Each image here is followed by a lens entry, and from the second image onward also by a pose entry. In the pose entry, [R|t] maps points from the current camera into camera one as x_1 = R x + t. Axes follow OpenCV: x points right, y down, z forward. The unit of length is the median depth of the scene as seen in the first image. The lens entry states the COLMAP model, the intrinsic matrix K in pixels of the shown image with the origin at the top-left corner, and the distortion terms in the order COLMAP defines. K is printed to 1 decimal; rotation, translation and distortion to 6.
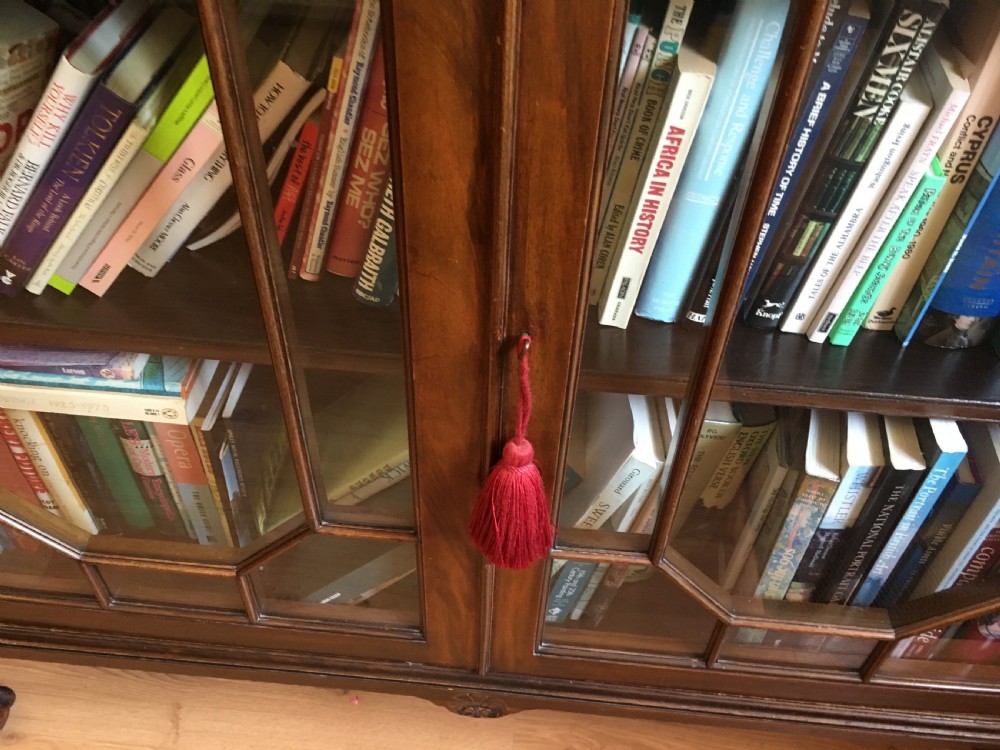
lens RADIAL K [[849.8, 0, 500.0], [0, 849.8, 375.0], [0, 0, 1]] dist [0.090966, -0.126579]
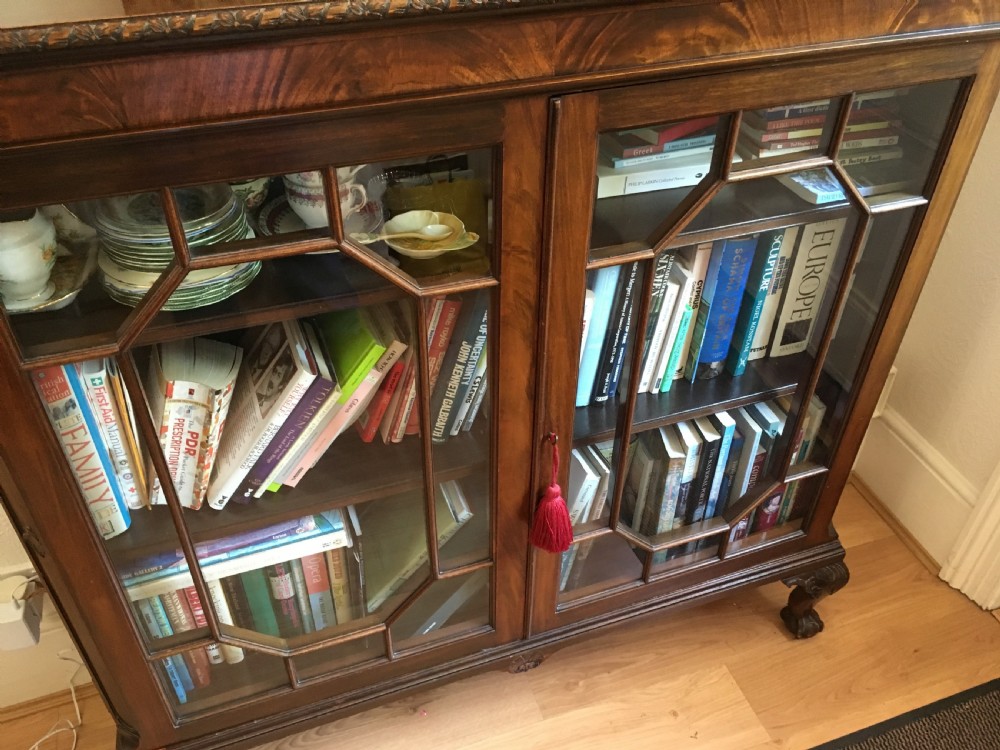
lens RADIAL K [[849.8, 0, 500.0], [0, 849.8, 375.0], [0, 0, 1]] dist [0.090966, -0.126579]
pose [[0.908978, -0.280970, 0.307921, -0.572781], [0.305075, 0.951787, -0.032095, -0.128639], [-0.284058, 0.123113, 0.950870, -0.809340]]
